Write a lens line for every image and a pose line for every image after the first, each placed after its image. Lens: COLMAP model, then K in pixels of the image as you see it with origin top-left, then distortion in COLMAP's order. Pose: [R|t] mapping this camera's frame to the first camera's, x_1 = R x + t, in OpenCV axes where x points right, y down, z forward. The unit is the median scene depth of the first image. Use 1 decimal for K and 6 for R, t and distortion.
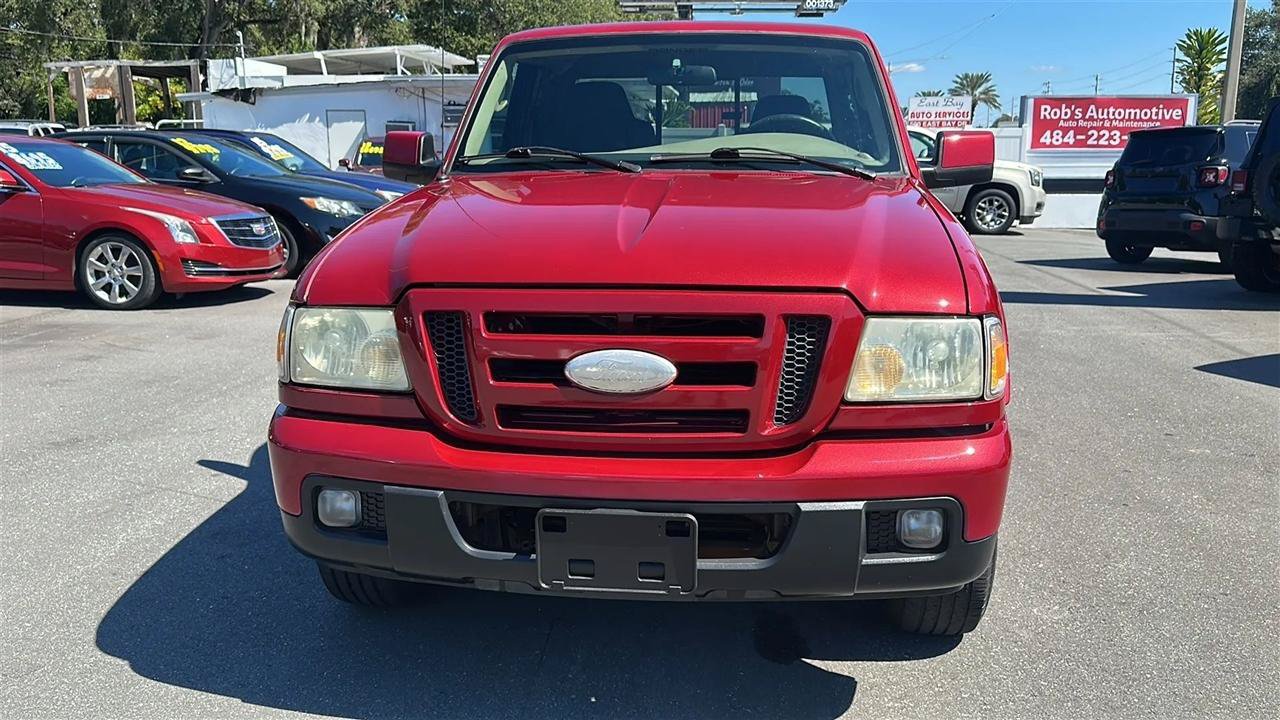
lens RADIAL K [[1129.8, 0, 643.5], [0, 1129.8, 363.0], [0, 0, 1]] dist [0.150759, -0.300757]
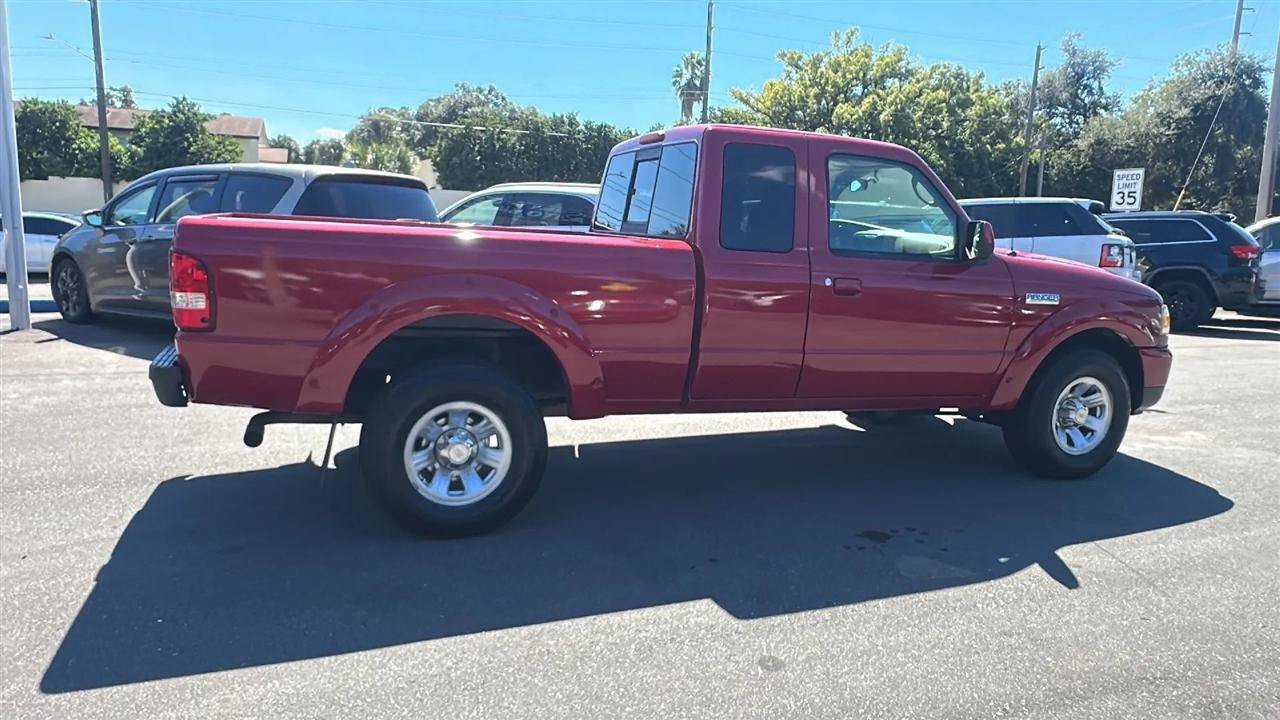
lens RADIAL K [[845.7, 0, 641.7], [0, 845.7, 356.2], [0, 0, 1]] dist [-0.004700, 0.004078]
pose [[-0.450901, -0.159190, 0.878264, -0.173897], [0.127936, 0.962281, 0.240101, -0.064061], [-0.883358, 0.220624, -0.413527, 0.339857]]
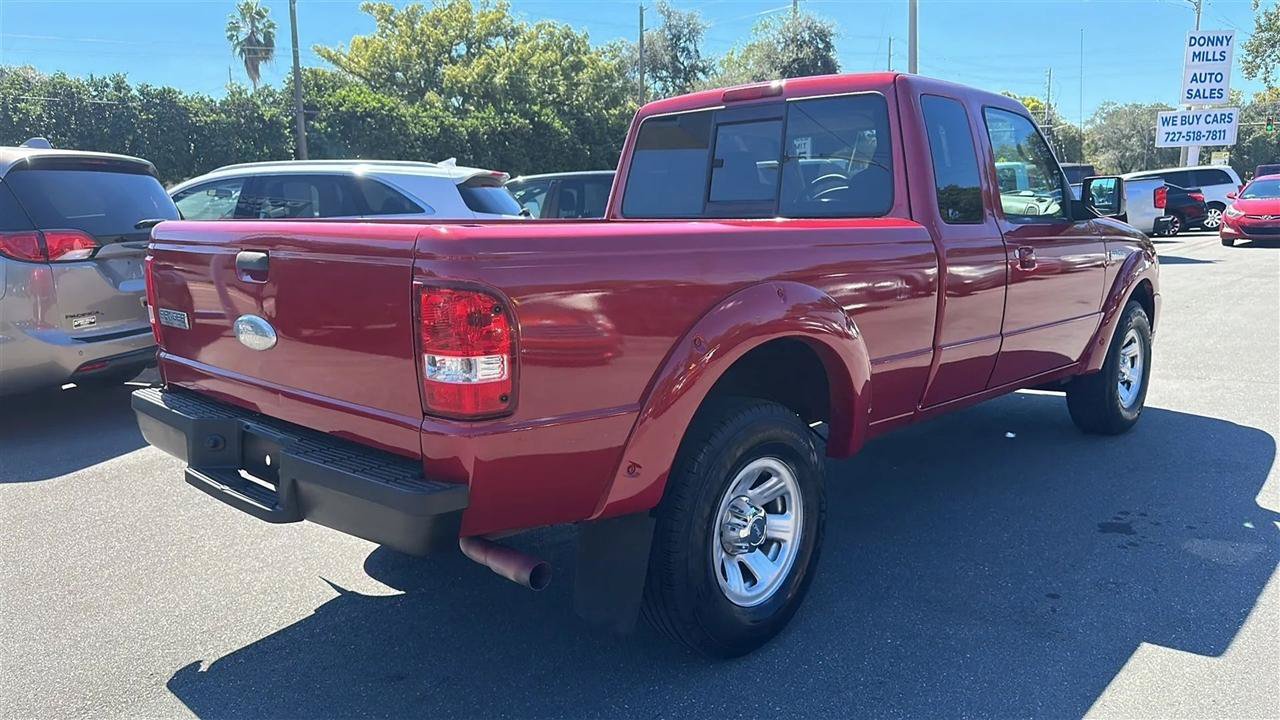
lens RADIAL K [[920.1, 0, 636.6], [0, 920.1, 386.4], [0, 0, 1]] dist [0.068831, -0.104640]
pose [[-0.791513, -0.106344, 0.601828, -0.082530], [0.130016, 0.932903, 0.335840, -0.074340], [-0.597162, 0.344069, -0.724579, 0.400806]]
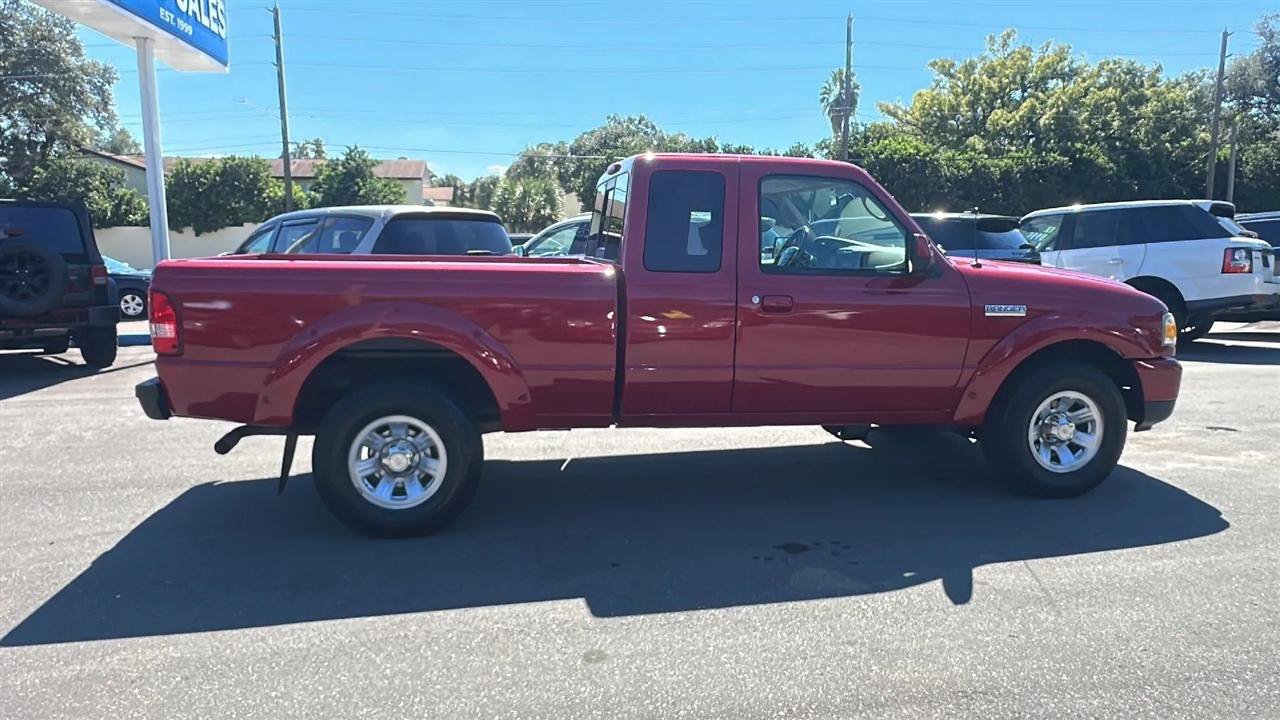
lens RADIAL K [[845.7, 0, 641.7], [0, 845.7, 356.2], [0, 0, 1]] dist [-0.004700, 0.004078]
pose [[-0.279151, -0.130609, 0.951323, -0.201718], [0.180255, 0.965967, 0.185513, -0.057949], [-0.943177, 0.223267, -0.246108, 0.299395]]
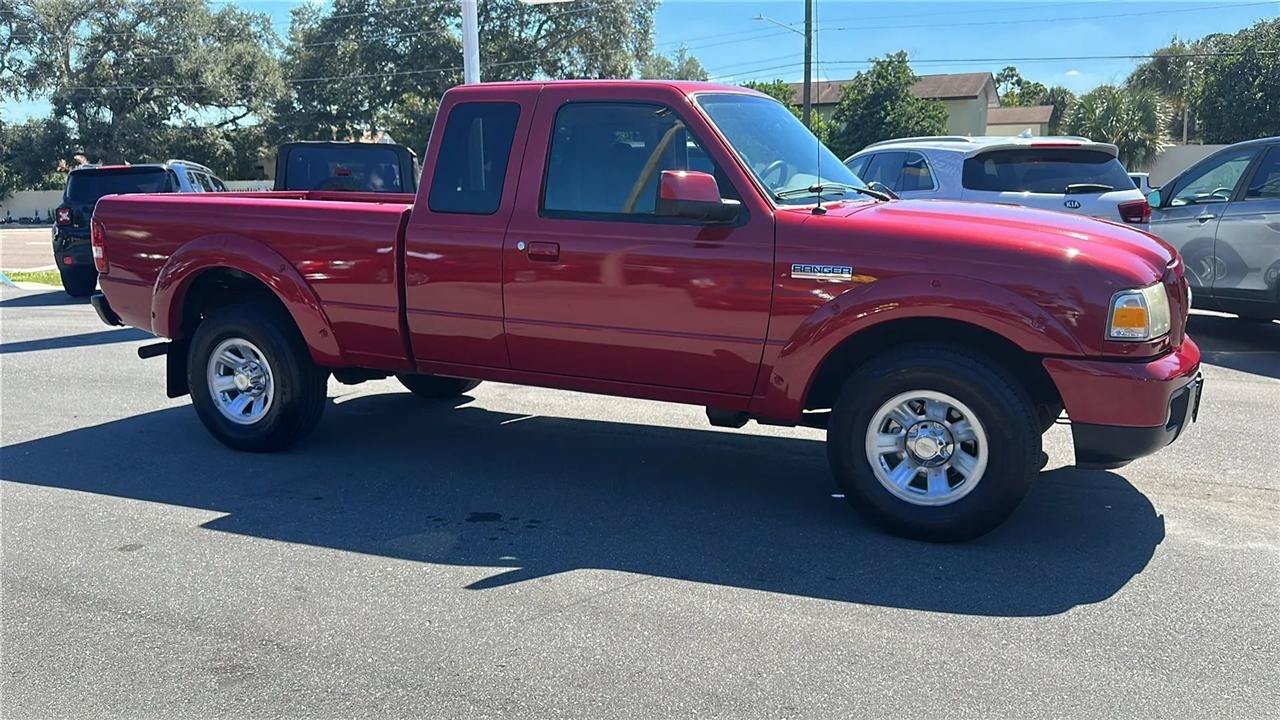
lens RADIAL K [[1061.6, 0, 641.8], [0, 1061.6, 370.5], [0, 0, 1]] dist [0.104670, -0.164282]
pose [[0.325400, -0.167804, 0.930568, -0.222814], [0.181518, 0.976910, 0.112688, -0.026840], [-0.927990, 0.132246, 0.348346, 0.137465]]
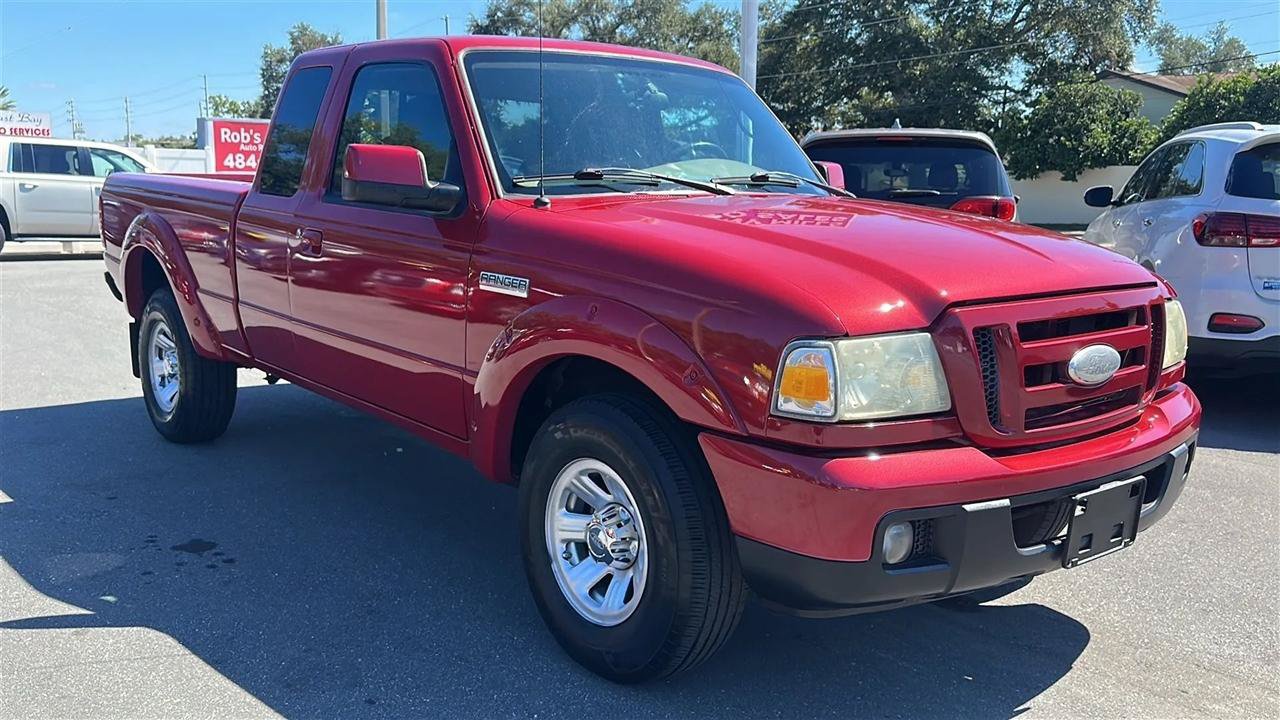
lens RADIAL K [[1129.8, 0, 643.5], [0, 1129.8, 363.0], [0, 0, 1]] dist [0.150759, -0.300757]
pose [[0.693398, -0.103781, 0.713041, -0.130694], [0.117840, 0.992583, 0.029874, -0.009290], [-0.710853, 0.063311, 0.700485, 0.056734]]
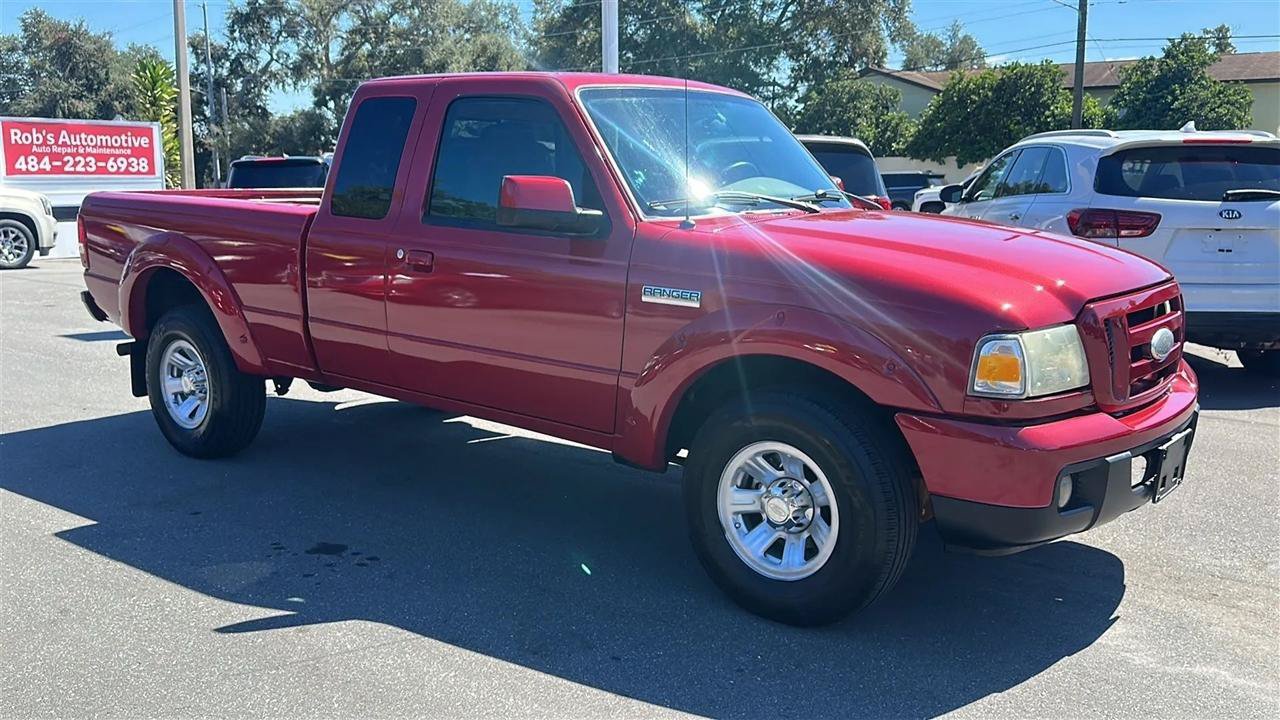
lens RADIAL K [[1129.8, 0, 643.5], [0, 1129.8, 363.0], [0, 0, 1]] dist [0.150759, -0.300757]
pose [[0.534647, -0.138138, 0.833709, -0.181986], [0.154188, 0.985935, 0.064481, -0.018765], [-0.830890, 0.094073, 0.548427, 0.082808]]
